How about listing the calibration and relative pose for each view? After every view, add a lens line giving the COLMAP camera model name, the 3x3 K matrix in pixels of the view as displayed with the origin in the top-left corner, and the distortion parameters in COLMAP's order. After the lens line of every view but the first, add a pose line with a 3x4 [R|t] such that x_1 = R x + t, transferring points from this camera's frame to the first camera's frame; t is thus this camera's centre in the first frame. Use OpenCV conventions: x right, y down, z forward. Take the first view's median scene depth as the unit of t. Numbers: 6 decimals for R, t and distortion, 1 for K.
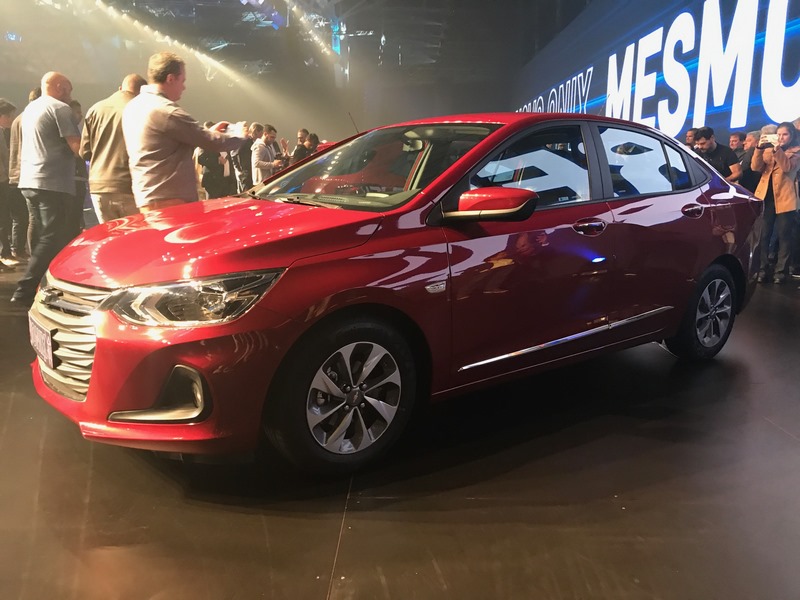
lens RADIAL K [[686.9, 0, 400.0], [0, 686.9, 300.0], [0, 0, 1]] dist [0.021812, 0.008032]
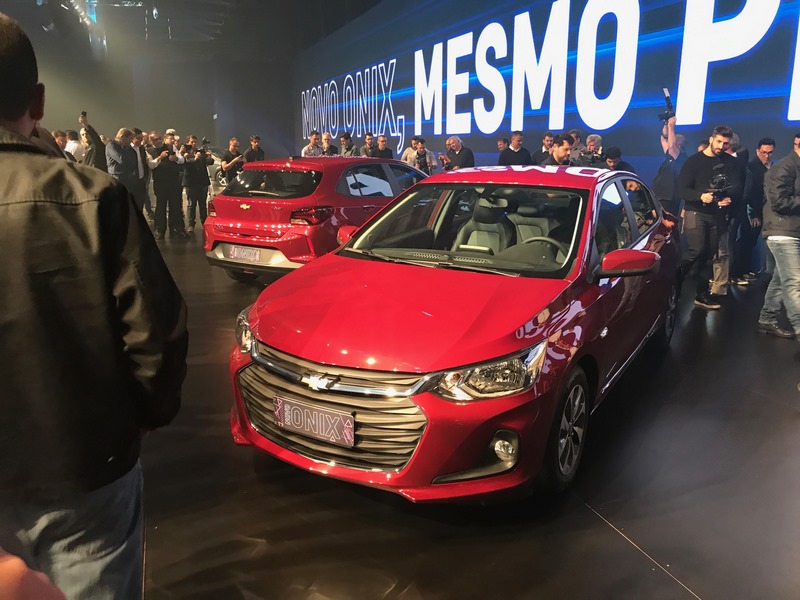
lens RADIAL K [[686.9, 0, 400.0], [0, 686.9, 300.0], [0, 0, 1]] dist [0.021812, 0.008032]
pose [[0.934601, -0.093872, 0.343087, -0.150222], [0.078368, 0.995188, 0.058811, -0.038052], [-0.346957, -0.028078, 0.937461, -0.015283]]
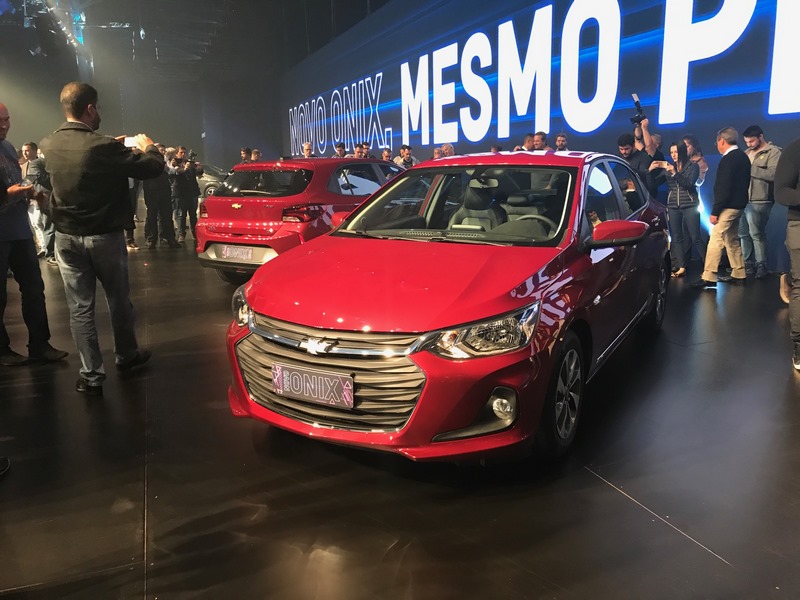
lens RADIAL K [[686.9, 0, 400.0], [0, 686.9, 300.0], [0, 0, 1]] dist [0.021812, 0.008032]
pose [[0.927526, -0.104205, 0.358938, -0.154740], [0.099334, 0.994538, 0.032042, -0.020356], [-0.360316, 0.005935, 0.932811, -0.017384]]
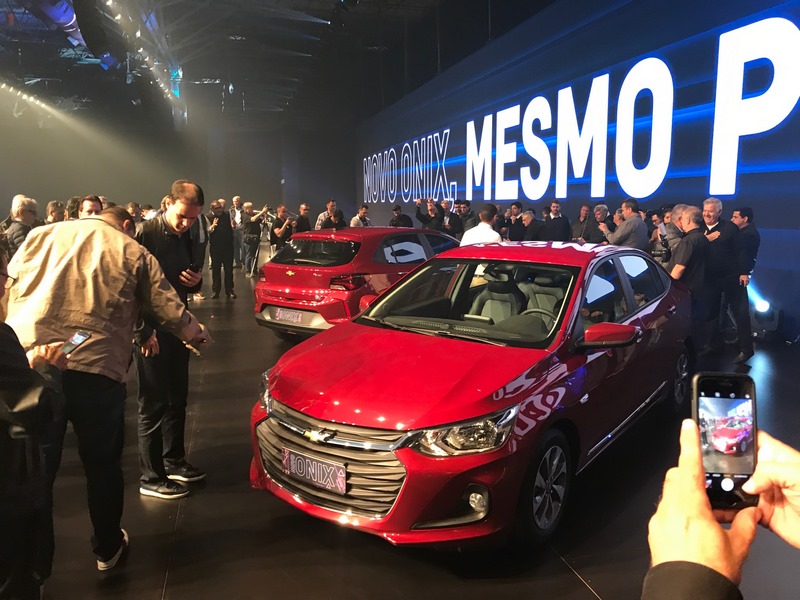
lens RADIAL K [[681.1, 0, 400.0], [0, 681.1, 300.0], [0, 0, 1]] dist [0.087078, -0.144078]
pose [[0.963907, -0.054441, 0.260612, -0.135867], [0.064476, 0.997465, -0.030106, -0.041693], [-0.258312, 0.045822, 0.964974, -0.055894]]
